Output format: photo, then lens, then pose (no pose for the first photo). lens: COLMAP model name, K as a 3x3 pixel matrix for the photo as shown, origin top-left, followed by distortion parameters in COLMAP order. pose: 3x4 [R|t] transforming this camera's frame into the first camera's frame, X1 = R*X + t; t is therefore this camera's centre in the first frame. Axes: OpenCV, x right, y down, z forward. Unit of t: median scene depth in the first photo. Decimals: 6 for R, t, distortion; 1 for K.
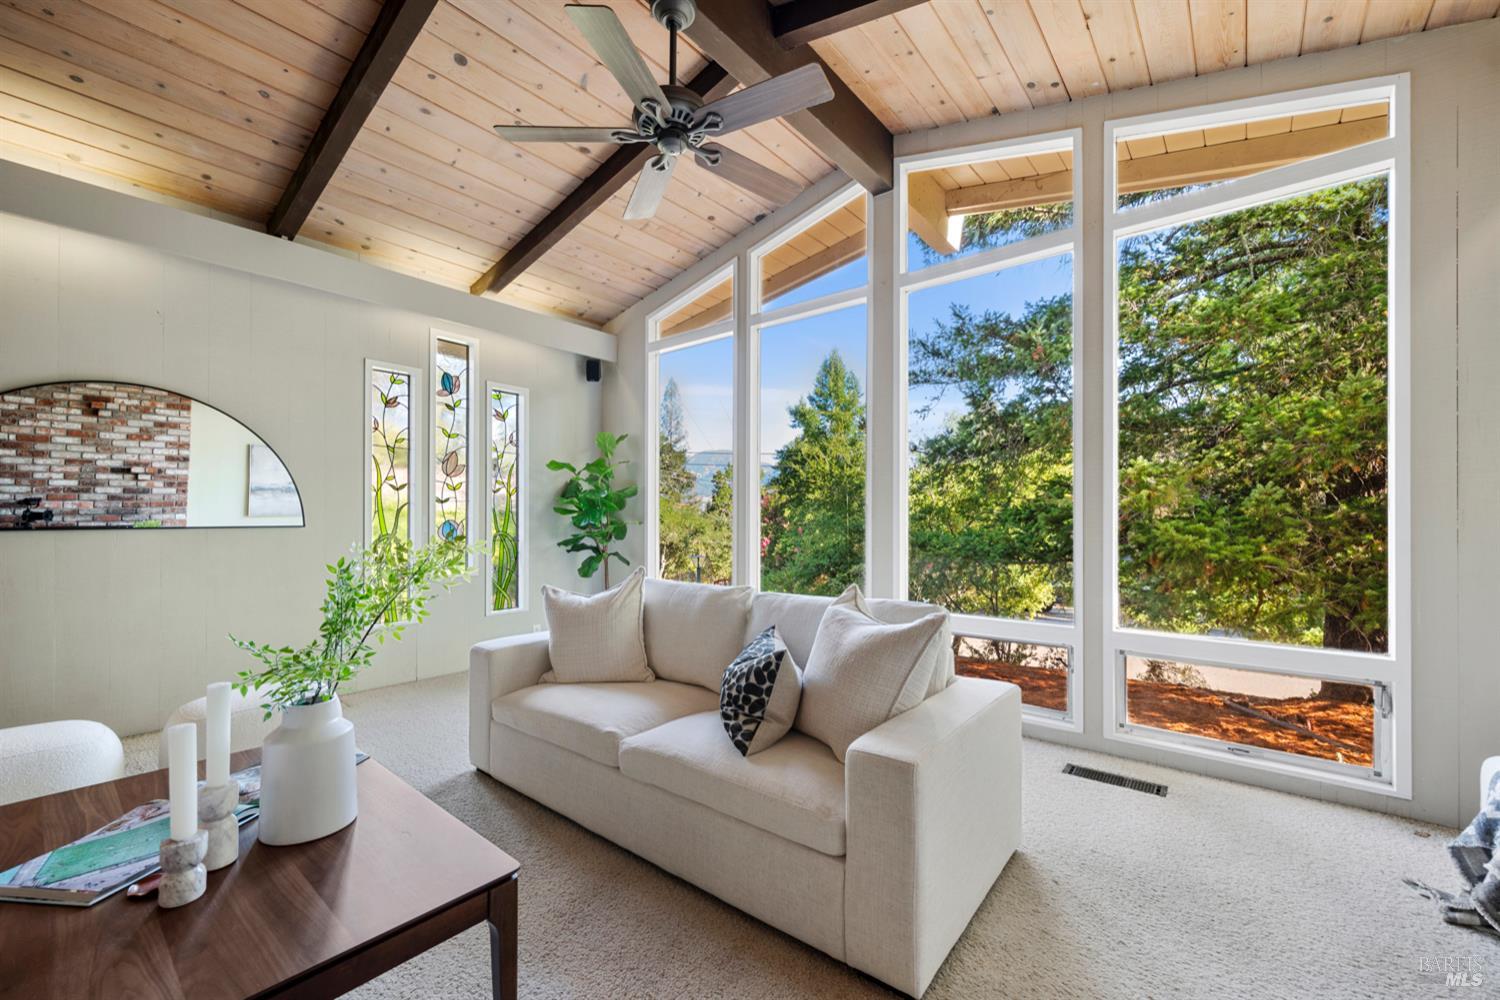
lens RADIAL K [[595.5, 0, 753.6], [0, 595.5, 513.8], [0, 0, 1]] dist [-0.001846, -0.000299]
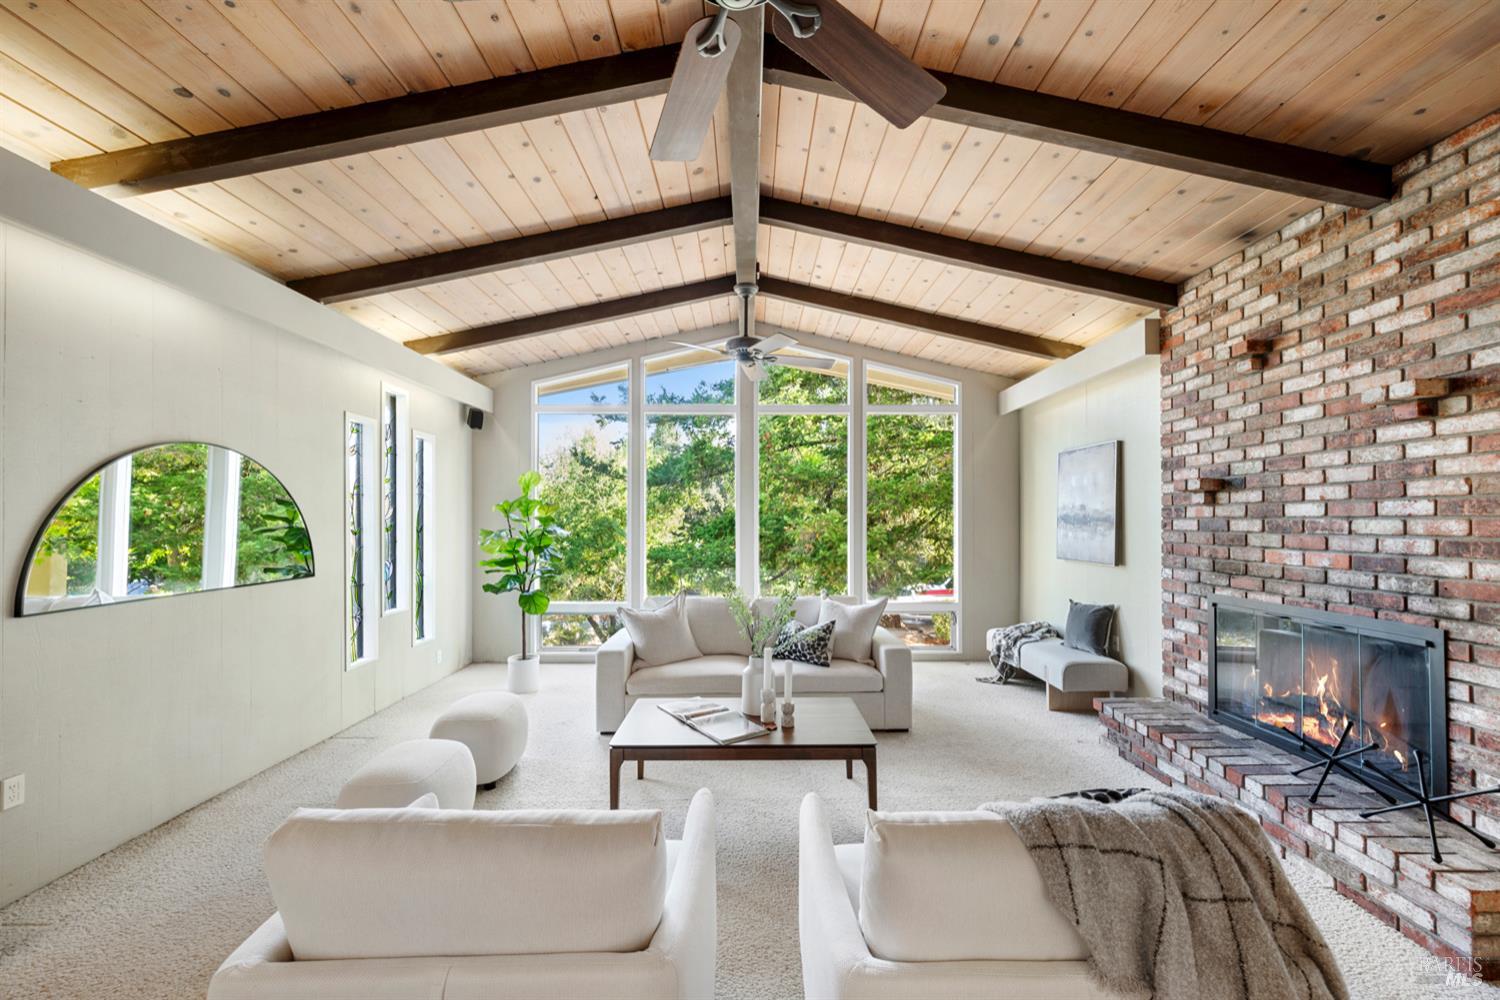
lens RADIAL K [[595.5, 0, 747.8], [0, 595.5, 506.3], [0, 0, 1]] dist [-0.001846, -0.000299]
pose [[0.774417, 0.011442, 0.632572, -0.714428], [-0.001565, 0.999868, -0.016169, -0.072648], [-0.632674, 0.011531, 0.774333, -0.242362]]
